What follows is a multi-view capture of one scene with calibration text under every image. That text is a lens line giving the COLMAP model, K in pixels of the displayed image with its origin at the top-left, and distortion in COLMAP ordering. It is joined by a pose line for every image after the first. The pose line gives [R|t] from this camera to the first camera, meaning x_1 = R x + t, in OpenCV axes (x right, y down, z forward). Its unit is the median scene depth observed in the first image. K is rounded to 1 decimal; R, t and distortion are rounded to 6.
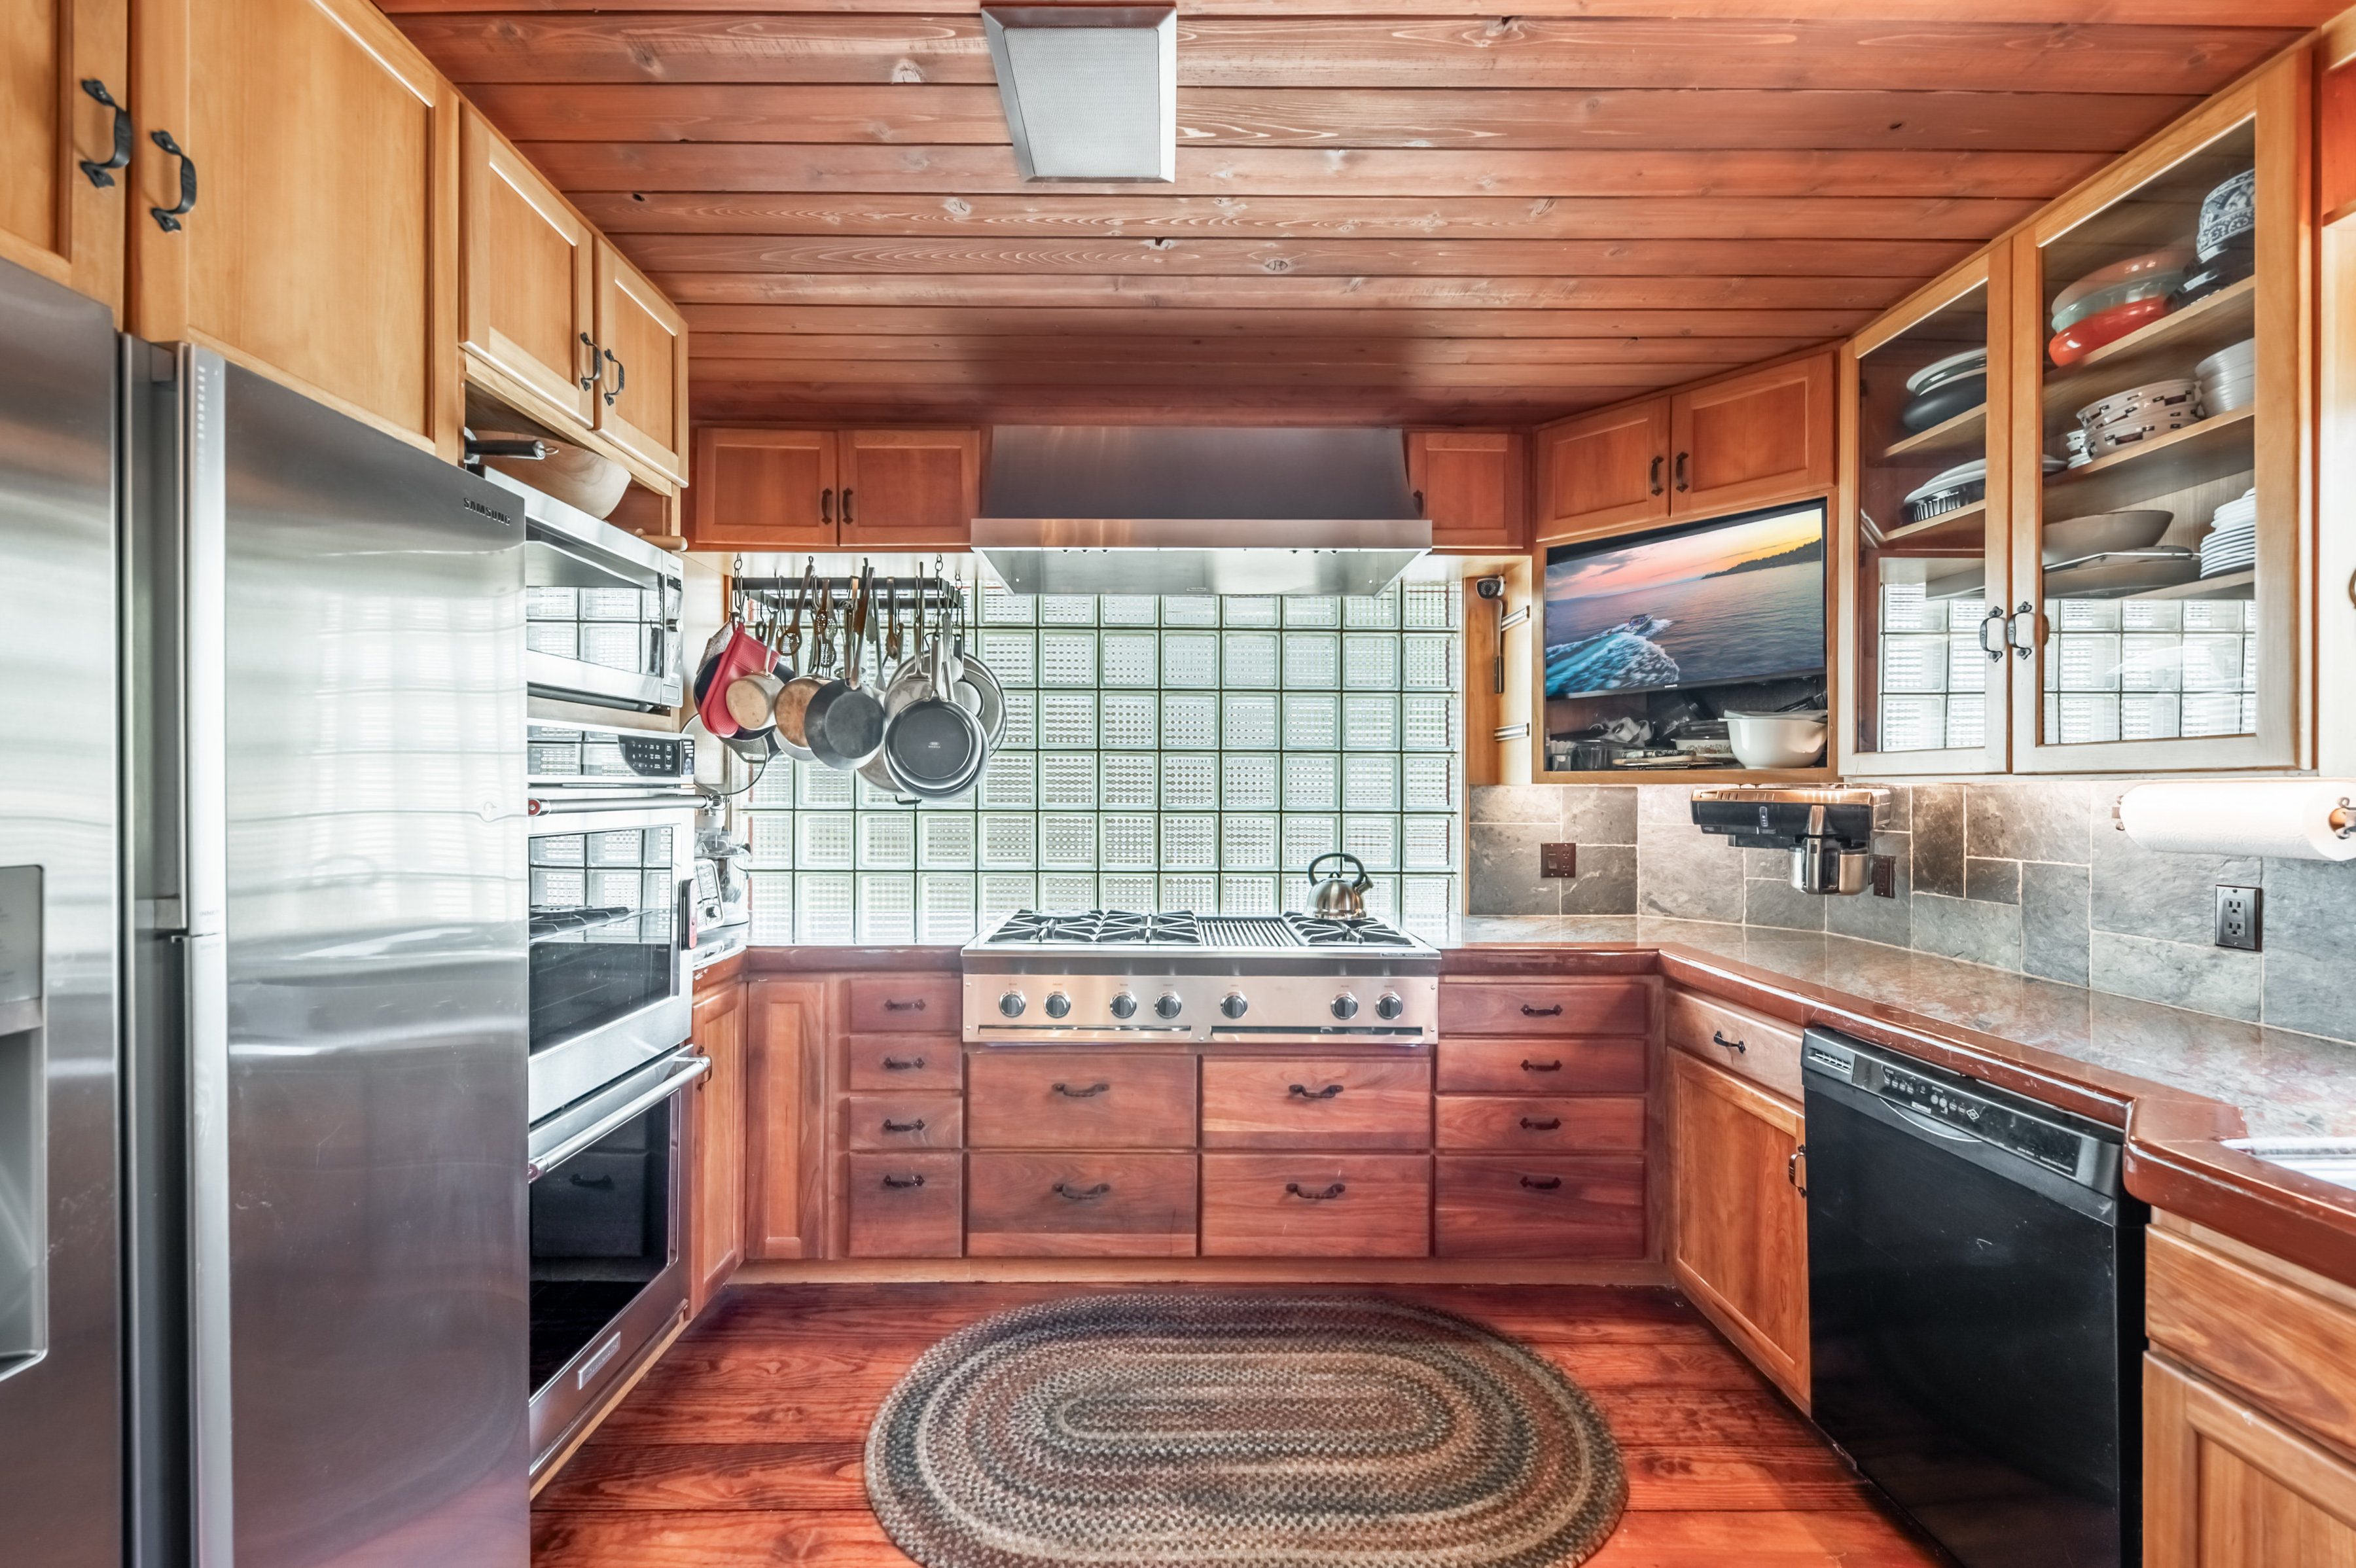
lens RADIAL K [[912.4, 0, 1200.6], [0, 912.4, 790.5], [0, 0, 1]] dist [0.009500, -0.003722]
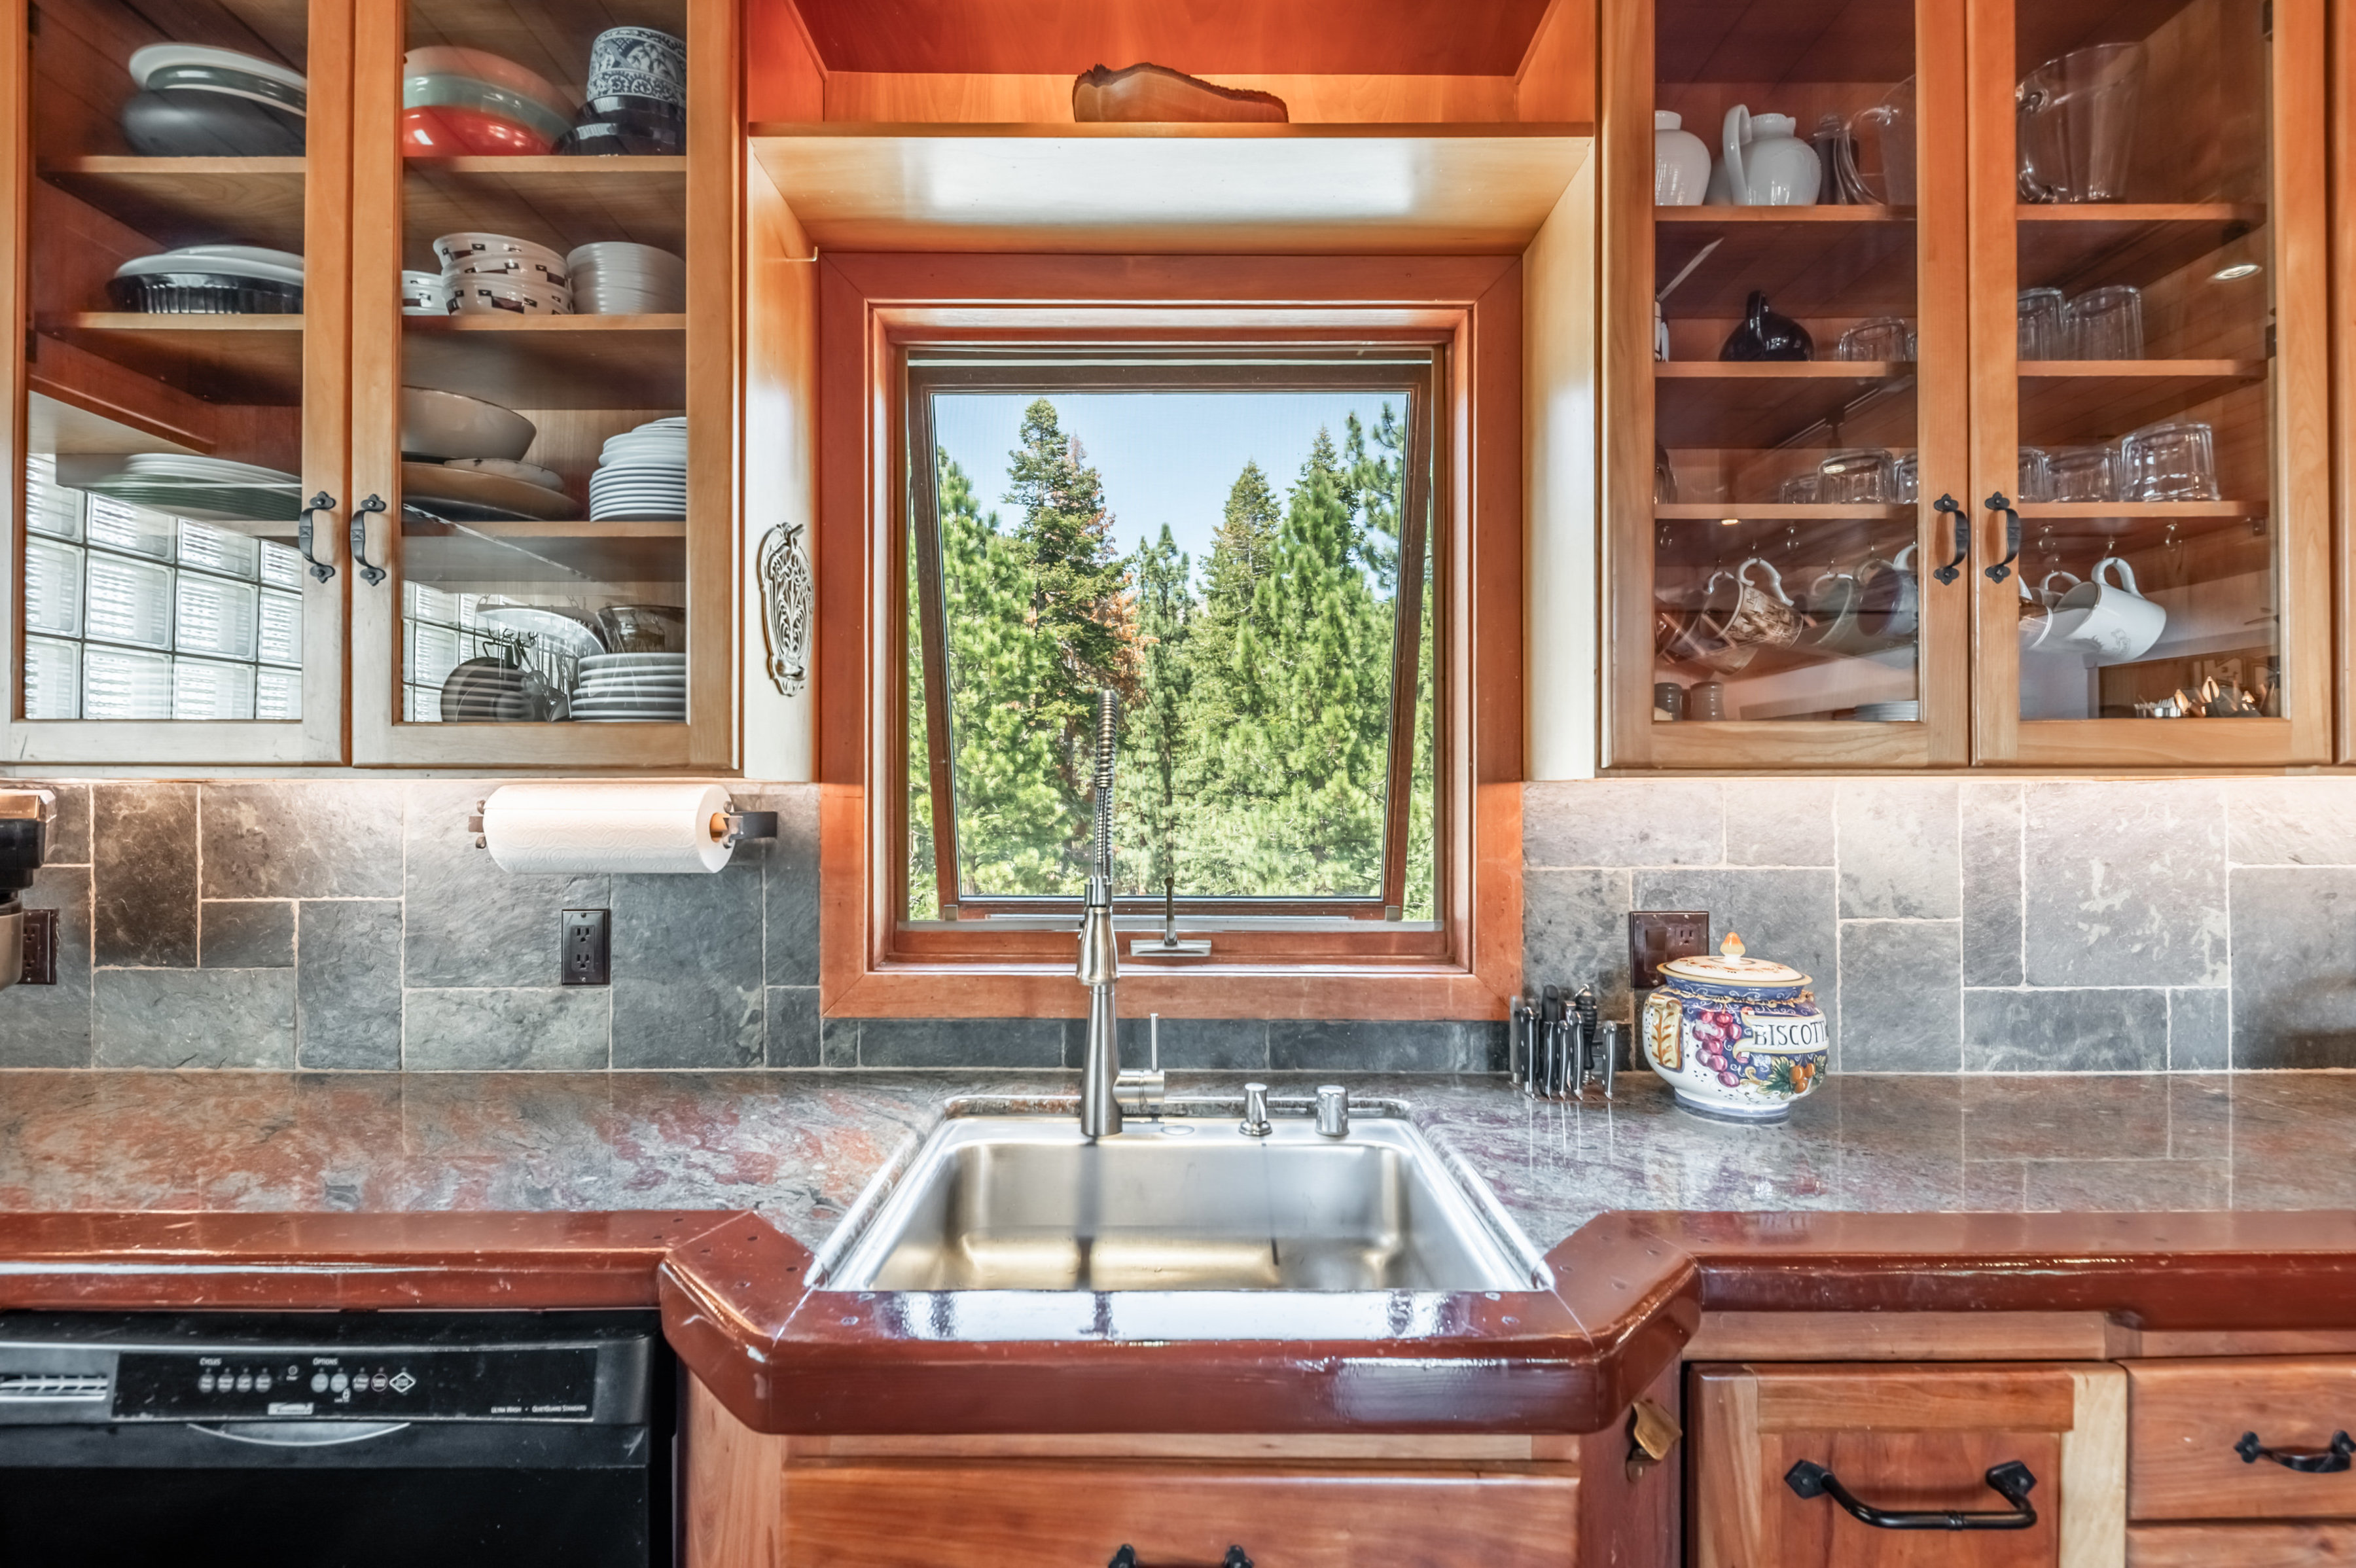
lens RADIAL K [[1073.3, 0, 1167.3], [0, 1073.3, 792.0], [0, 0, 1]] dist [0.000253, -0.002101]
pose [[0.030878, -0.000619, 0.999523, 0.140260], [-0.000611, 1.000000, 0.000638, -0.001400], [-0.999523, -0.000631, 0.030877, 0.343823]]
